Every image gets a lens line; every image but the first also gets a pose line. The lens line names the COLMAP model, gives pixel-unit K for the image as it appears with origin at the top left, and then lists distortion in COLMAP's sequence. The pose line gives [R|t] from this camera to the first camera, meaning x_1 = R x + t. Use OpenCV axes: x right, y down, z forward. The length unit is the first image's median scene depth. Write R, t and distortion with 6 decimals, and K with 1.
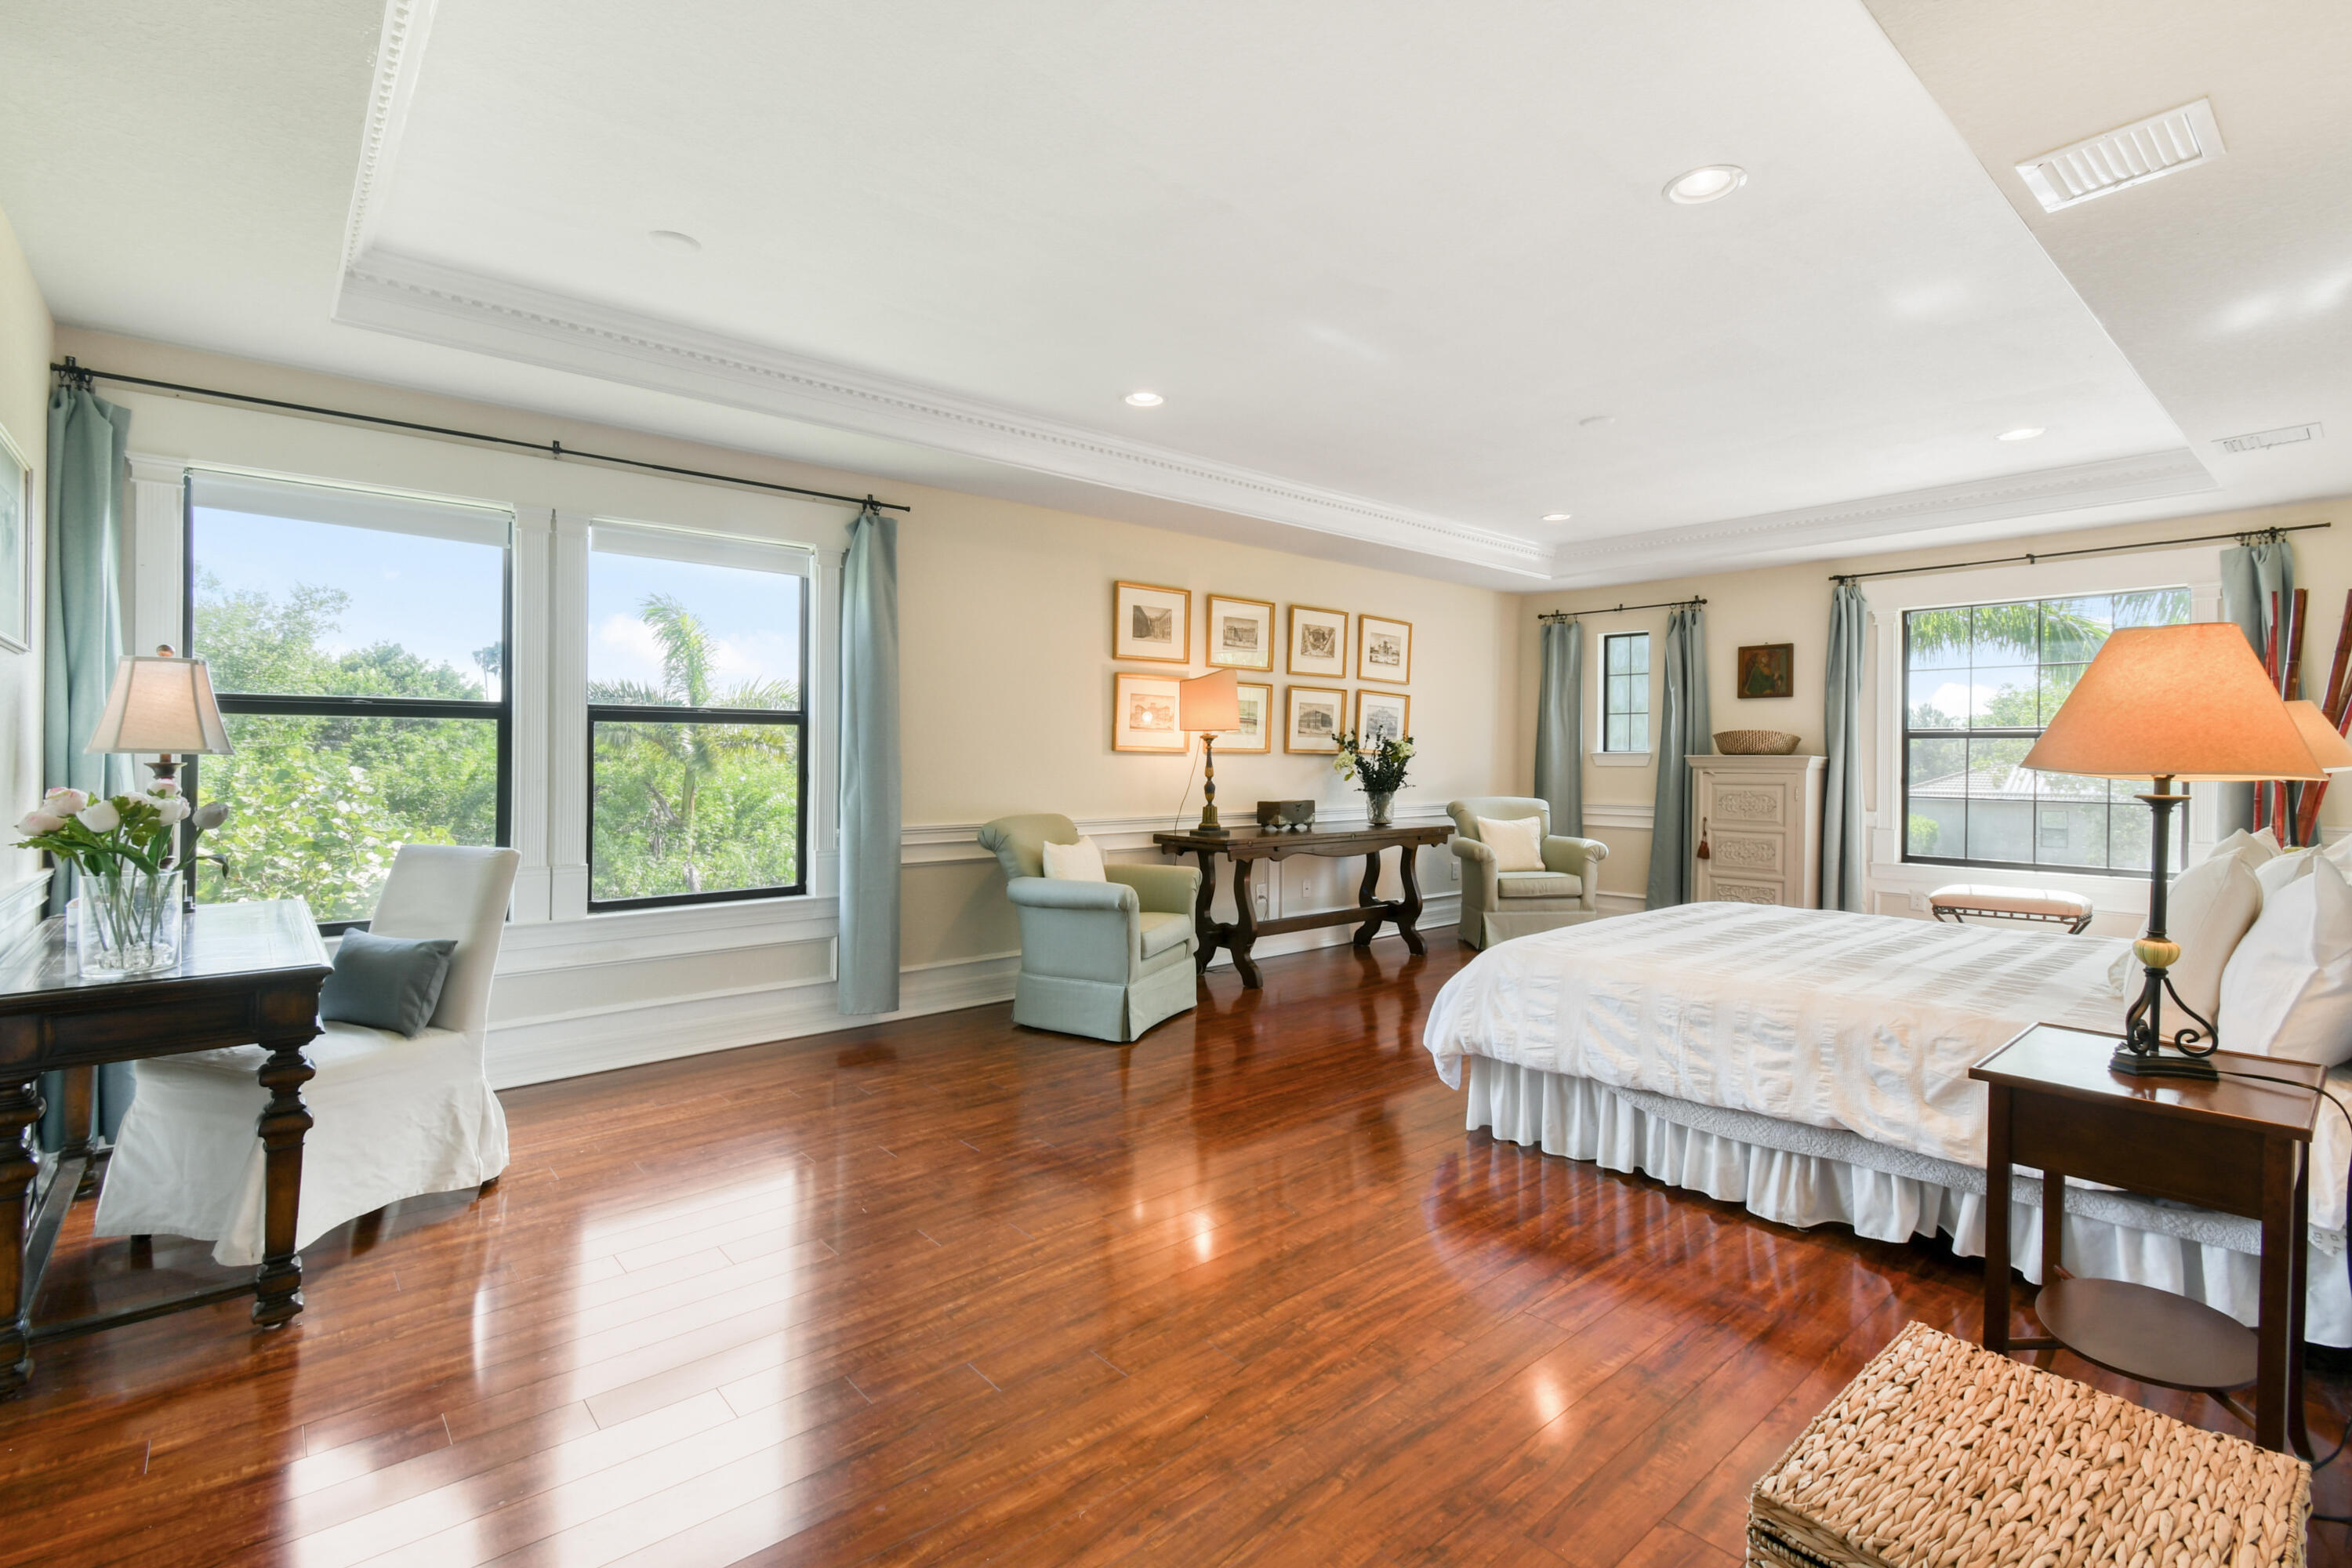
lens RADIAL K [[1056.7, 0, 1192.9], [0, 1056.7, 785.0], [0, 0, 1]] dist [0.008011, -0.000744]
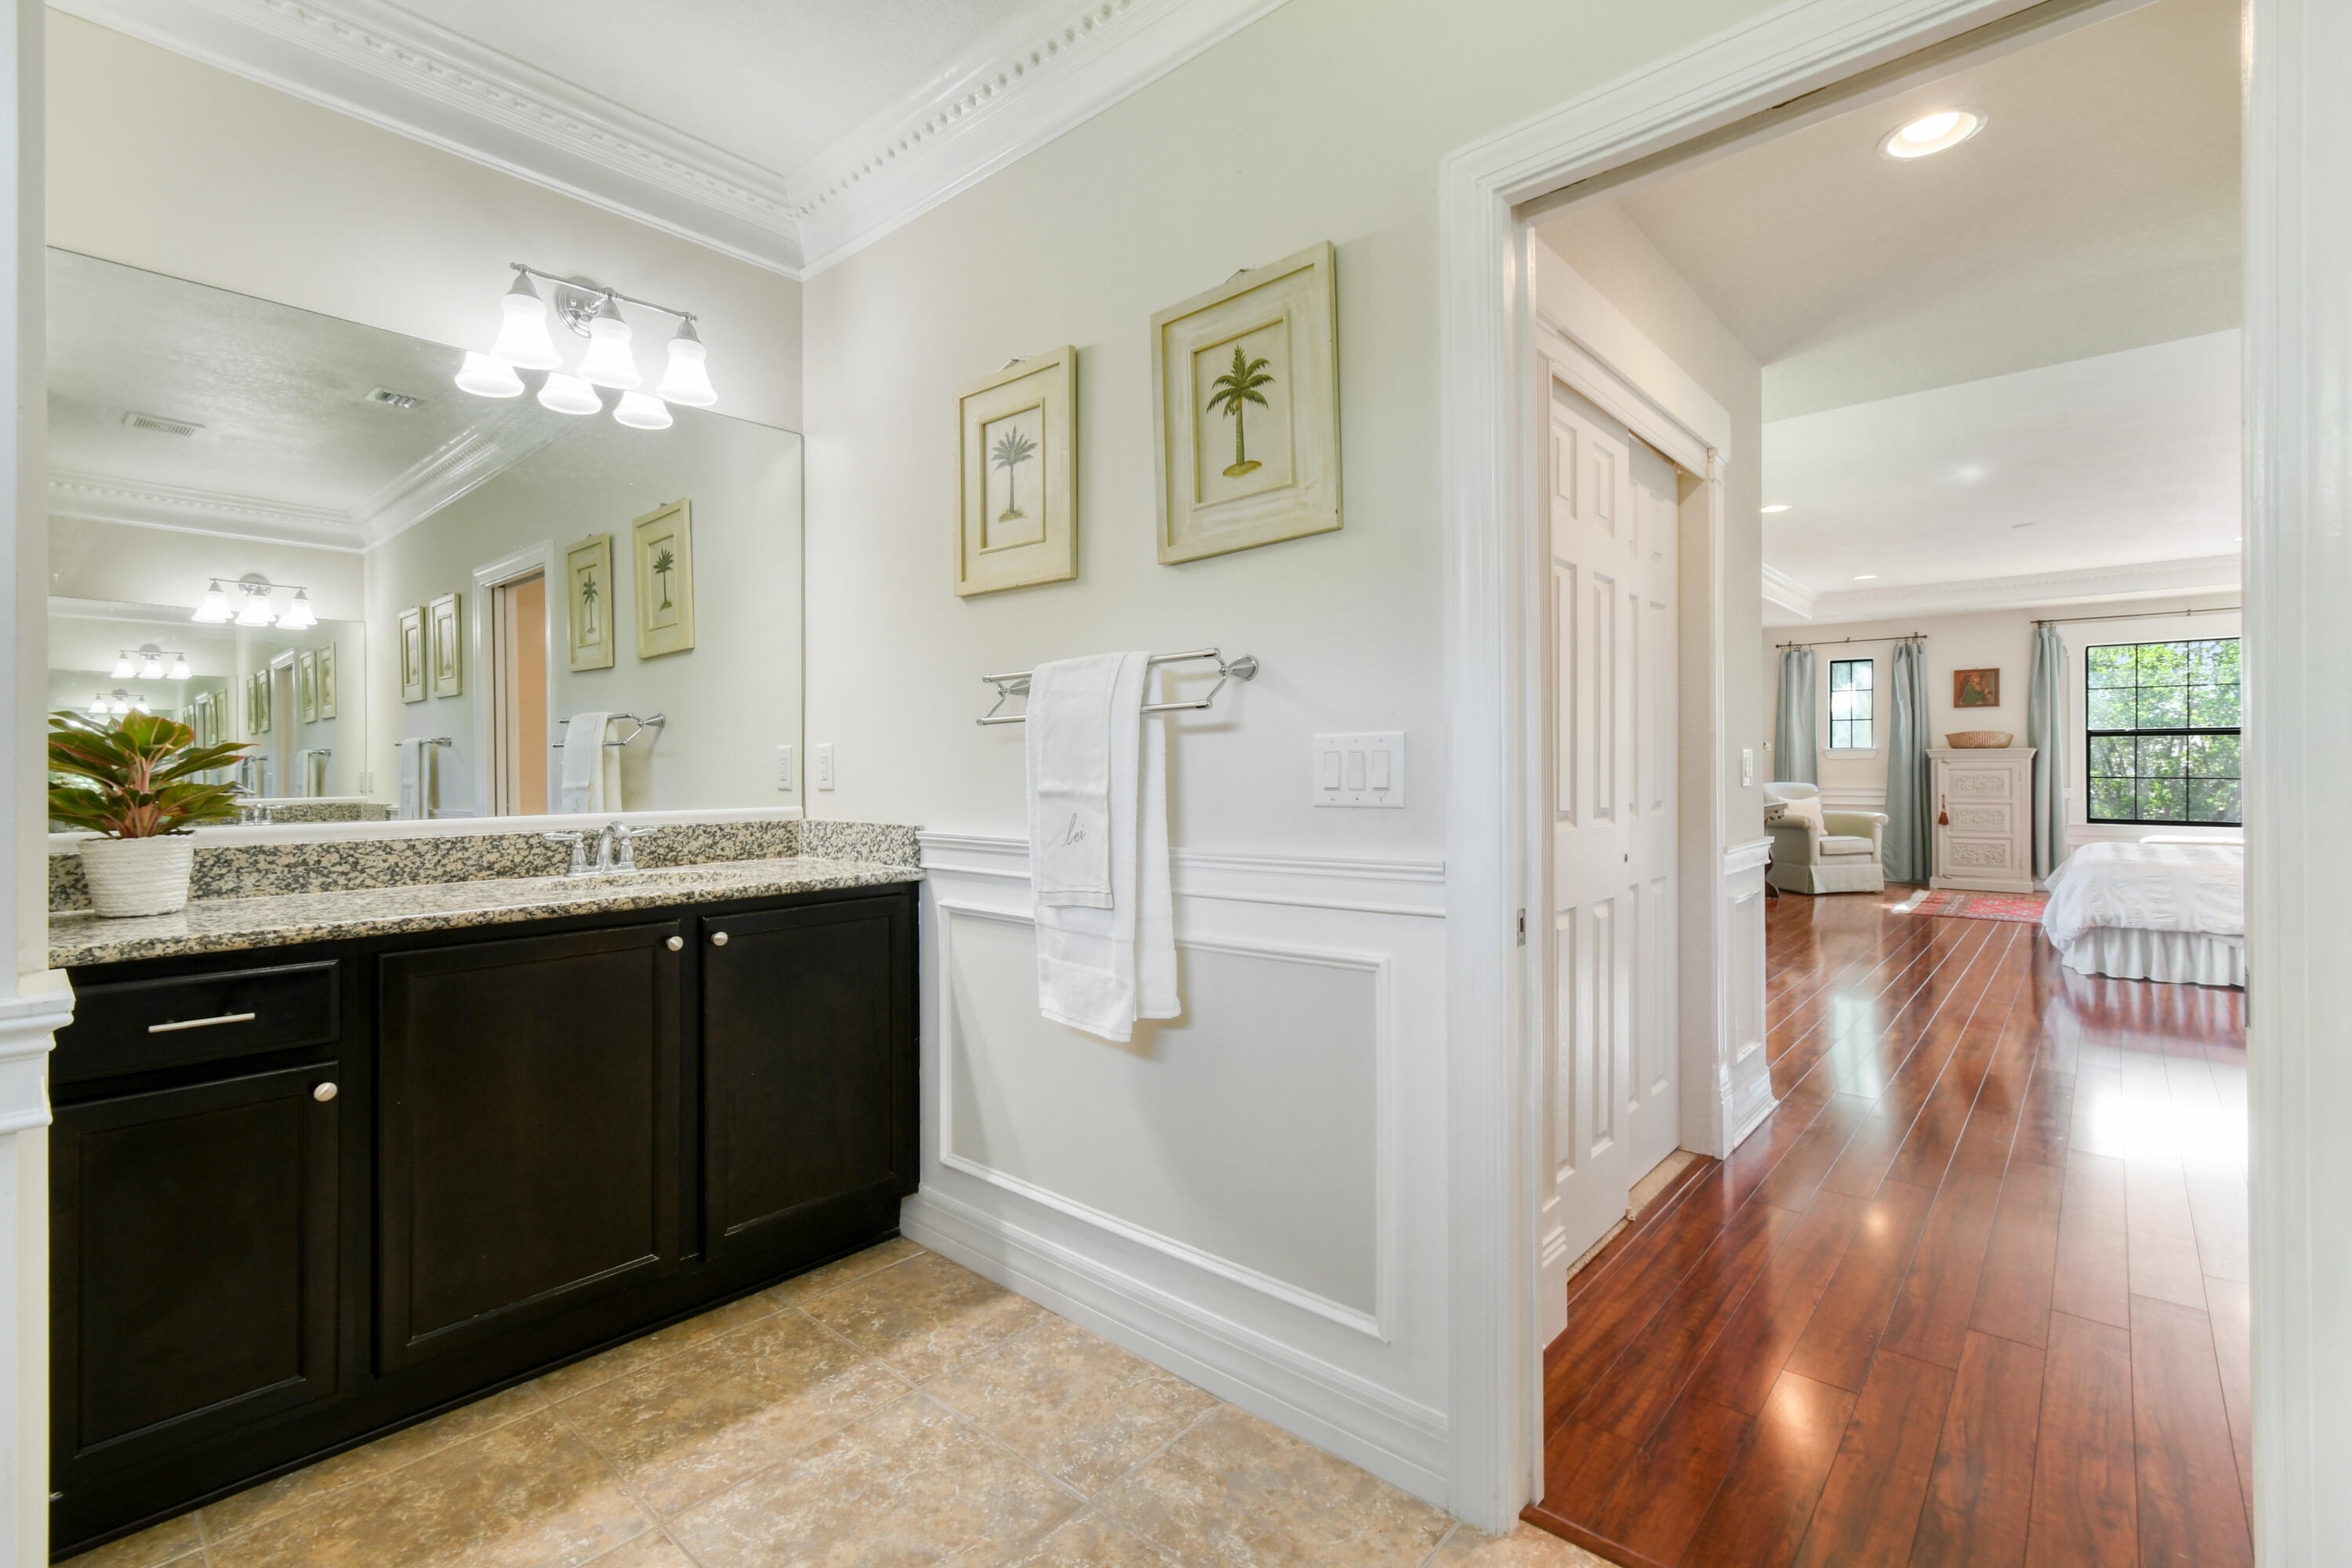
lens RADIAL K [[1056.7, 0, 1215.7], [0, 1056.7, 773.8], [0, 0, 1]] dist [0.008011, -0.000744]
pose [[0.987967, -0.013671, 0.154057, -0.688112], [0.016118, 0.999763, -0.014645, 0.008775], [-0.153820, 0.016952, 0.987953, -0.220286]]
